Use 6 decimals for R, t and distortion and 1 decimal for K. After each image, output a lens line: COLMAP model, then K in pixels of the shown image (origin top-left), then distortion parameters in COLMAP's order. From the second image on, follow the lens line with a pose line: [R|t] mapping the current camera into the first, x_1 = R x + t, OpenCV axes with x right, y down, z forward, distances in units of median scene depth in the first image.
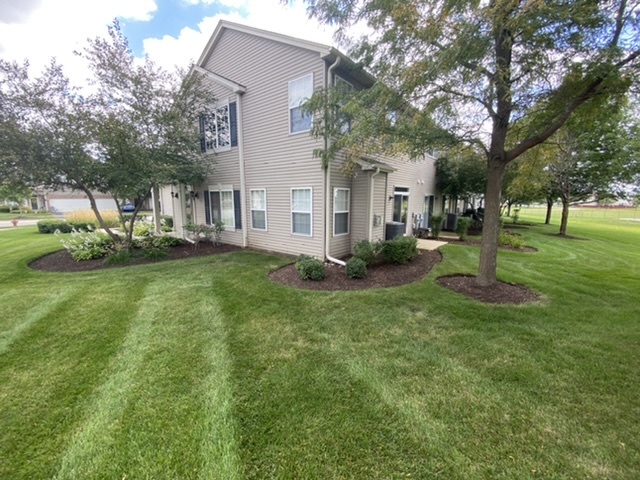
lens RADIAL K [[258.7, 0, 323.9], [0, 258.7, 239.4], [0, 0, 1]] dist [-0.001080, -0.000005]
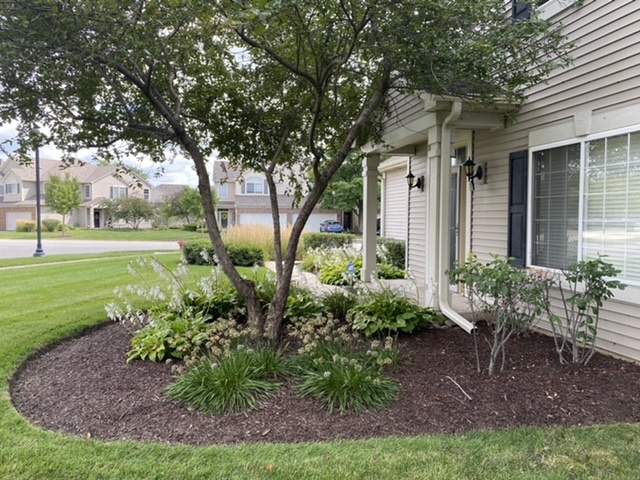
lens RADIAL K [[534.8, 0, 320.0], [0, 534.8, 240.2], [0, 0, 1]] dist [-0.008244, -0.002904]
pose [[0.782979, 0.031370, -0.621257, -0.260863], [-0.105389, 0.990979, -0.082785, -0.015053], [0.613056, 0.130293, 0.779222, 0.417536]]
